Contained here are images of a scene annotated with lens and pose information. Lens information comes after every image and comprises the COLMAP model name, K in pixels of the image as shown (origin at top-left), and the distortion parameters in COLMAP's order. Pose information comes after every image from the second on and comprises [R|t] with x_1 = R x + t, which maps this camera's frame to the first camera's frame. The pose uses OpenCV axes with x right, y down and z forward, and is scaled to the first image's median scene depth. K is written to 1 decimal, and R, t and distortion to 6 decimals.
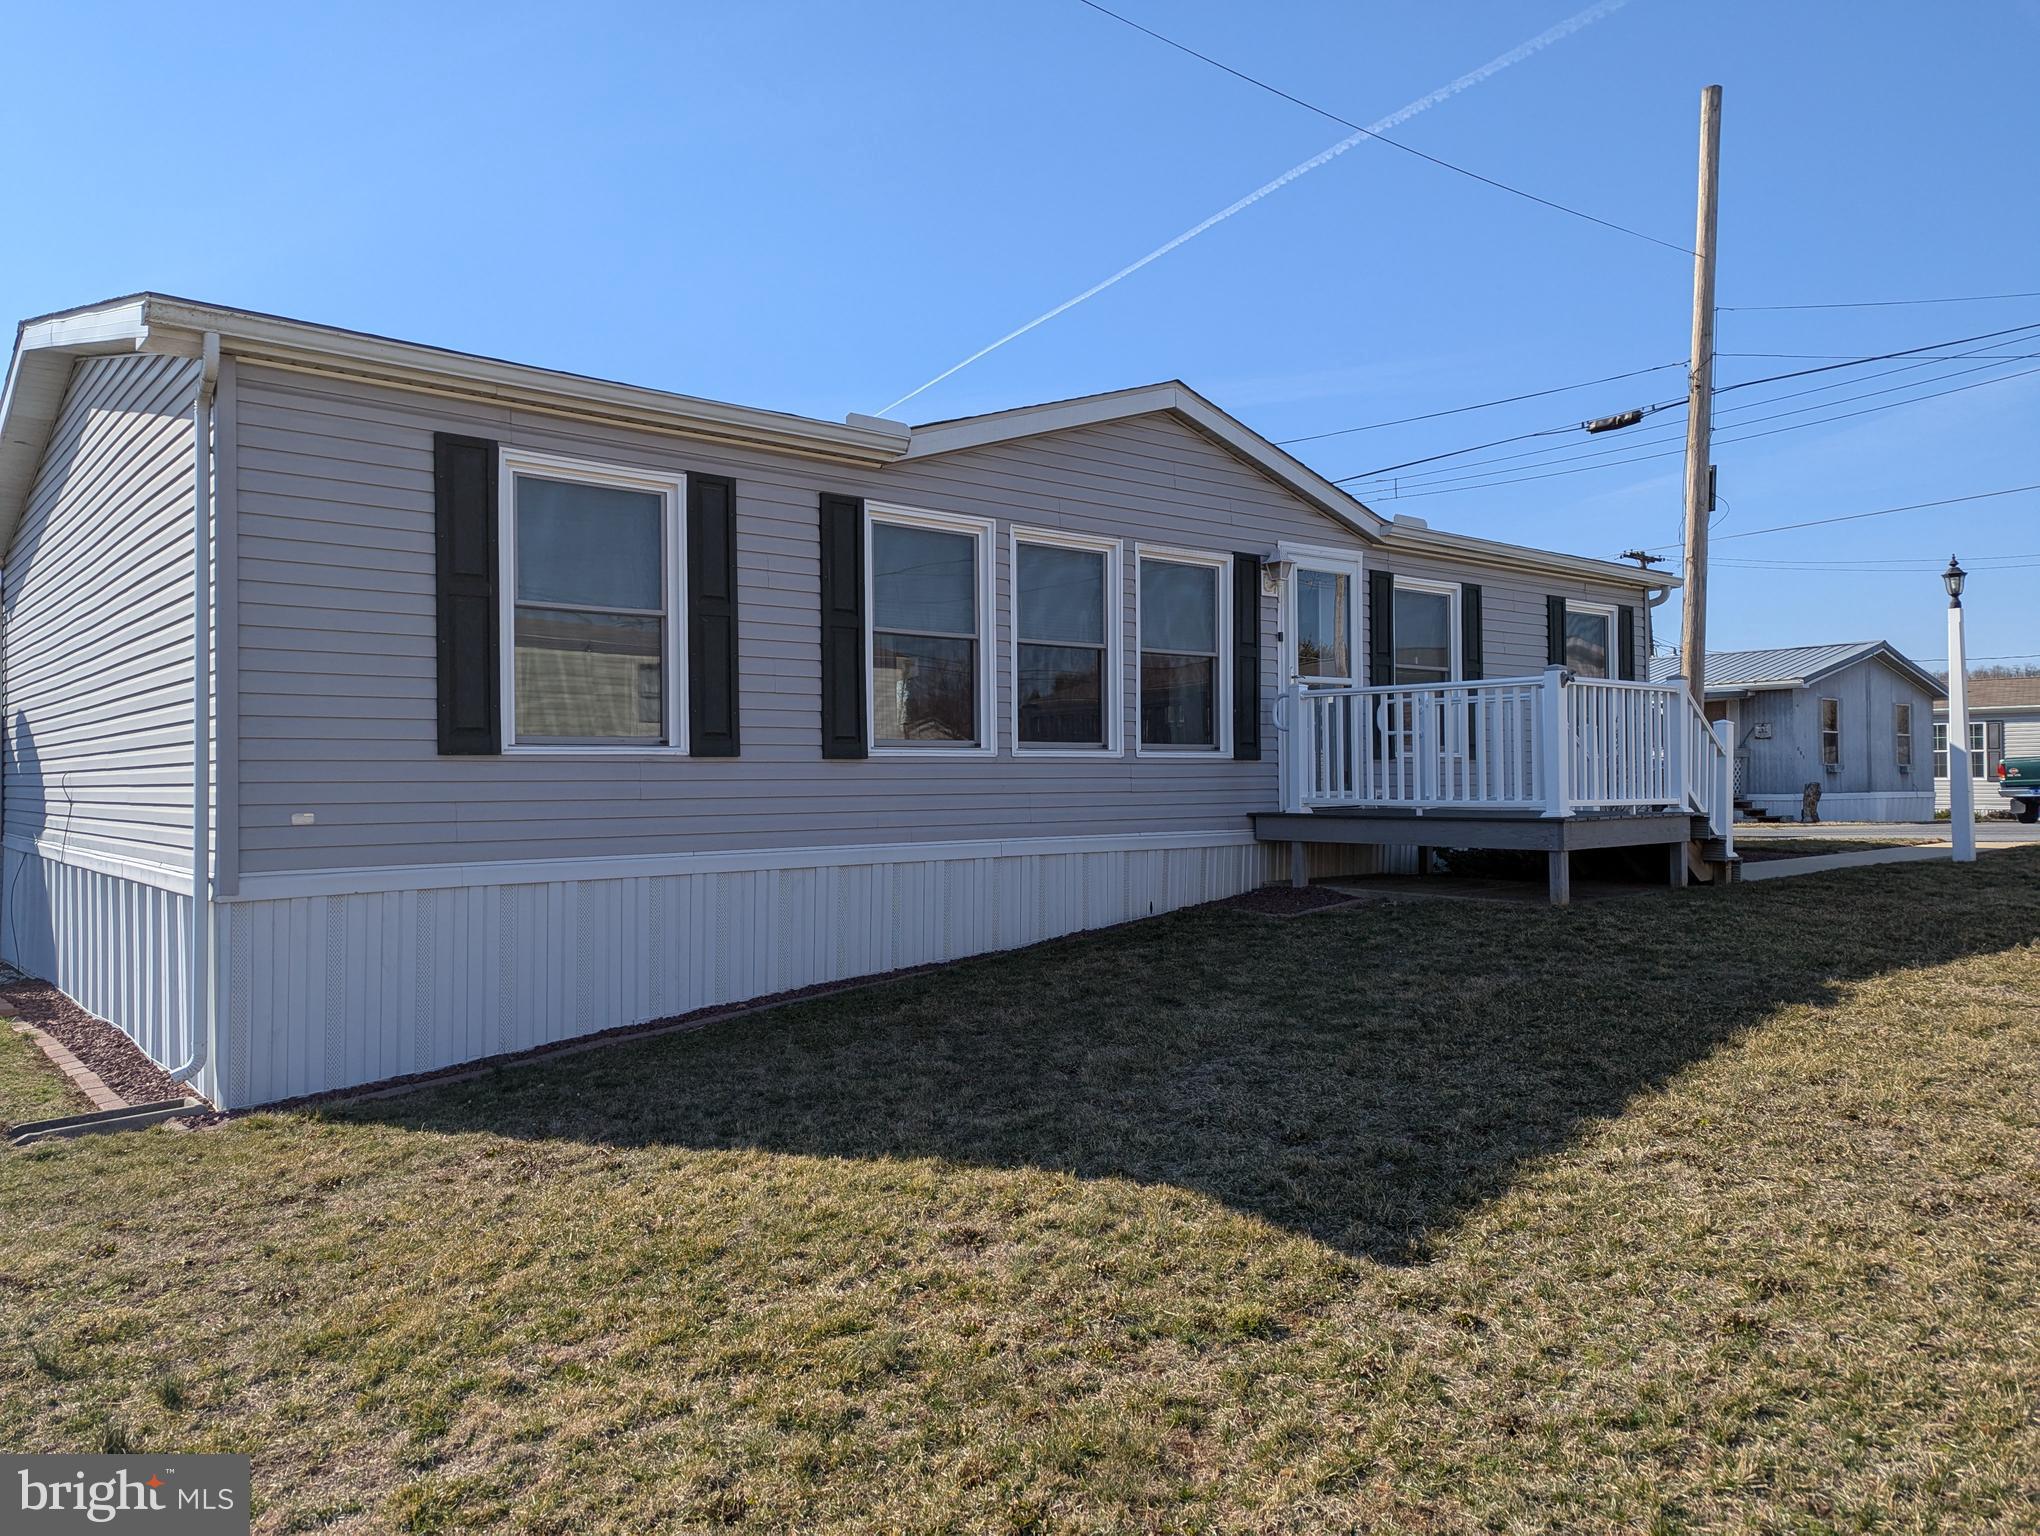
lens RADIAL K [[1433.3, 0, 1013.7], [0, 1433.3, 775.2], [0, 0, 1]] dist [0.074702, -0.078122]
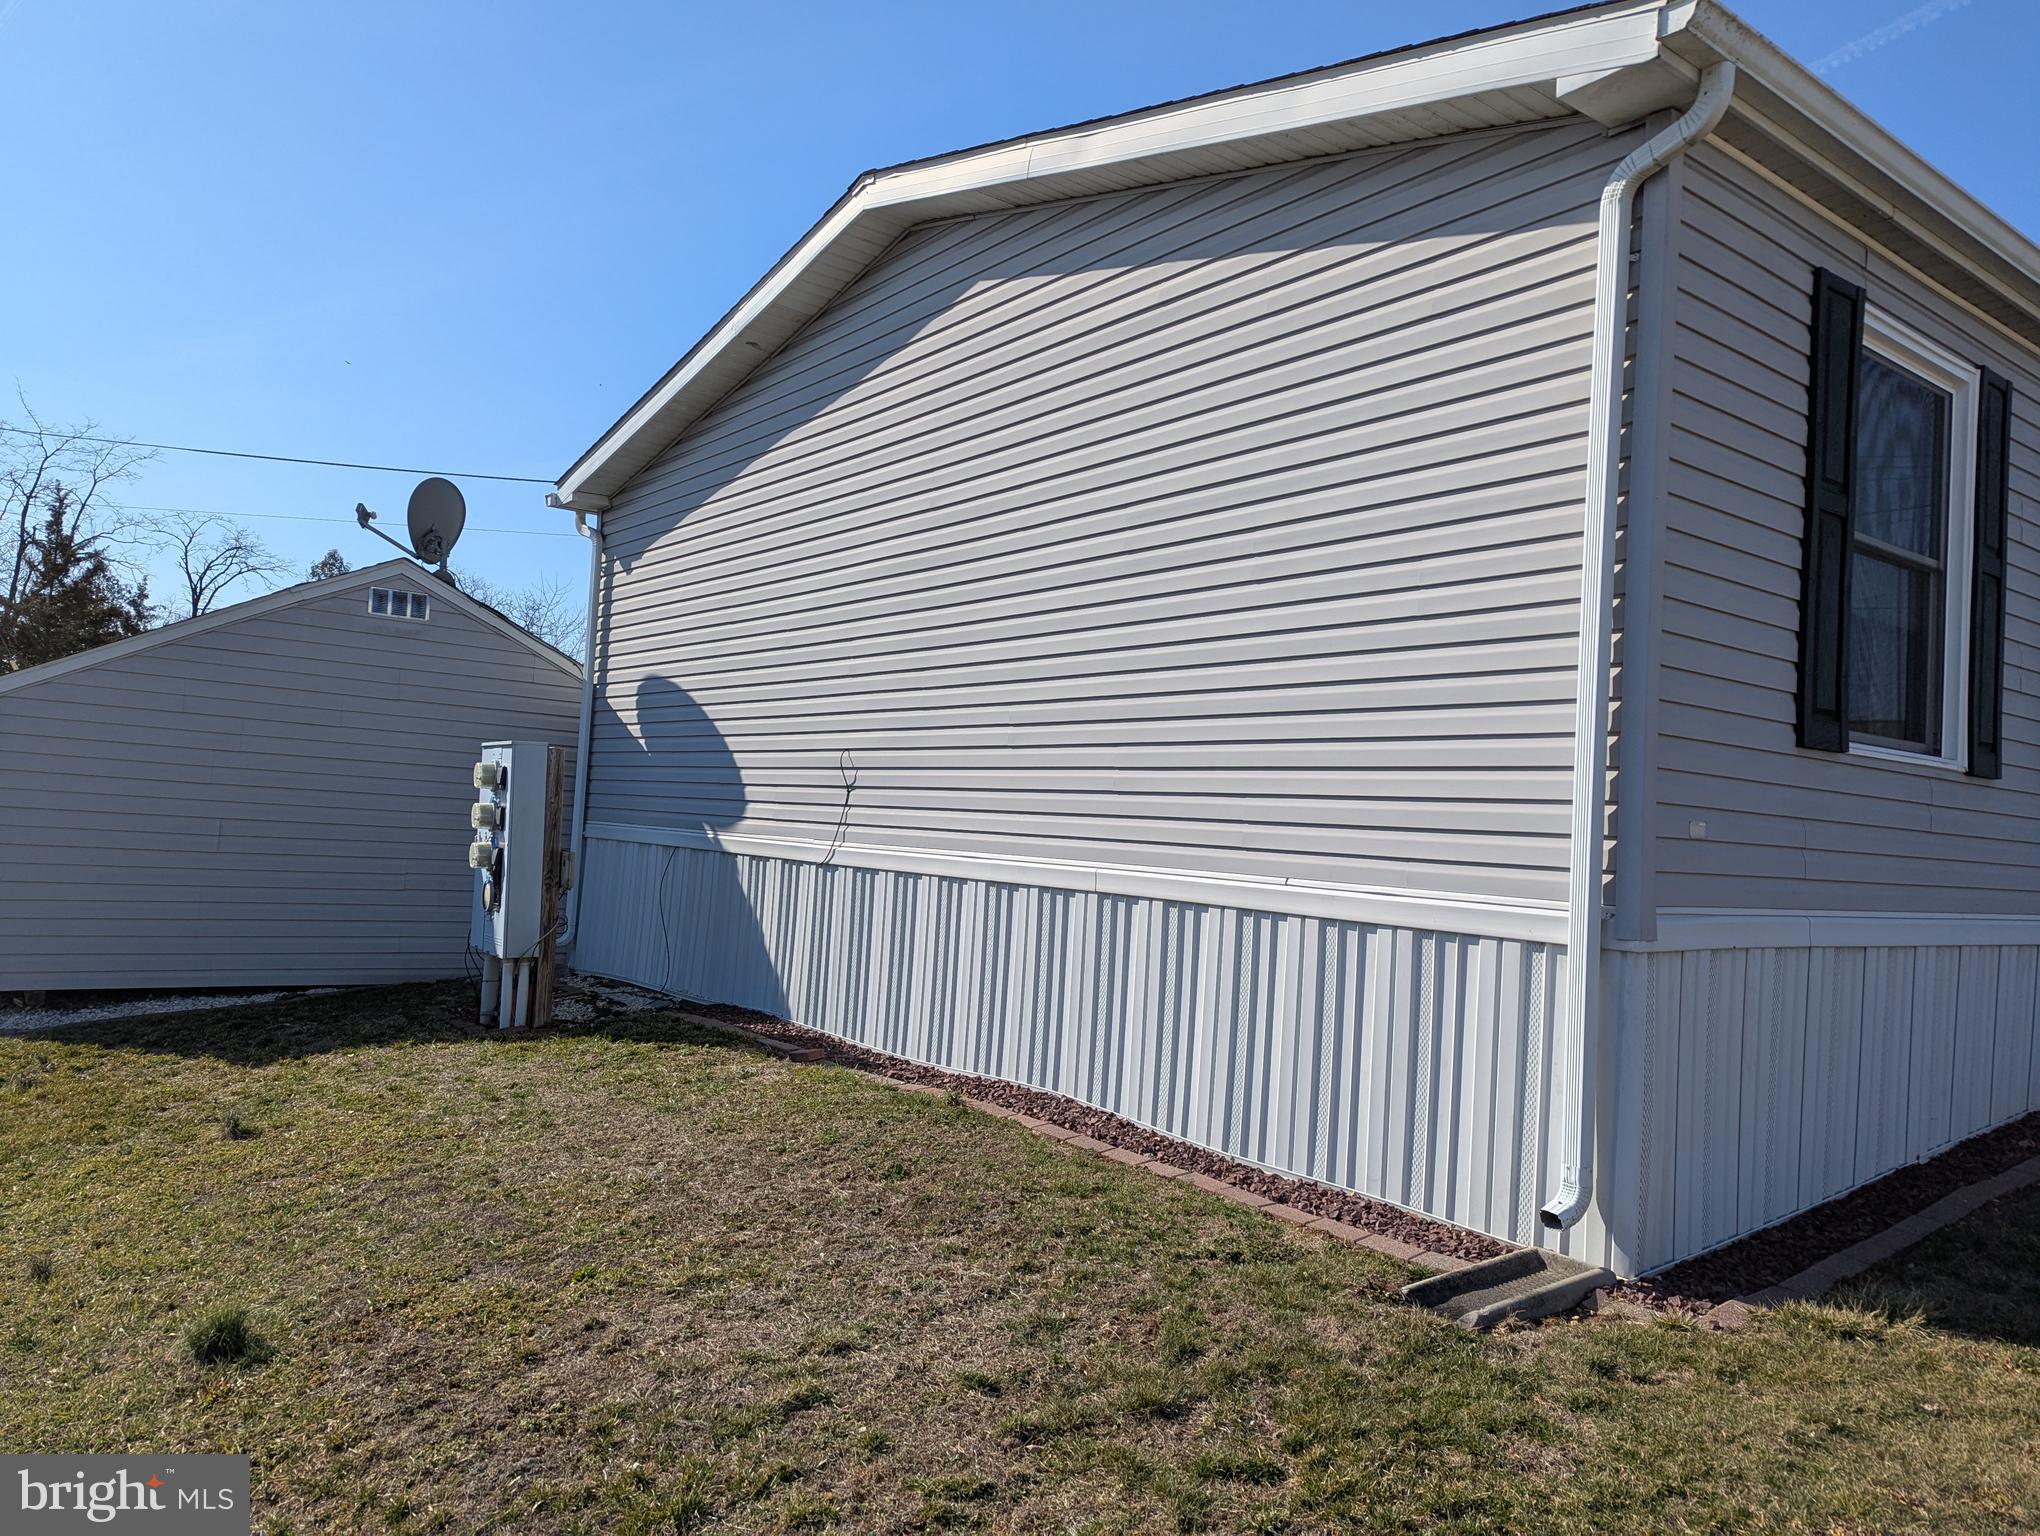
lens RADIAL K [[1433.3, 0, 1013.7], [0, 1433.3, 775.2], [0, 0, 1]] dist [0.074702, -0.078122]
pose [[0.996785, 0.063436, -0.048936, -0.631781], [-0.065152, 0.997286, -0.034300, 0.039857], [0.046627, 0.037378, 0.998213, 0.278532]]
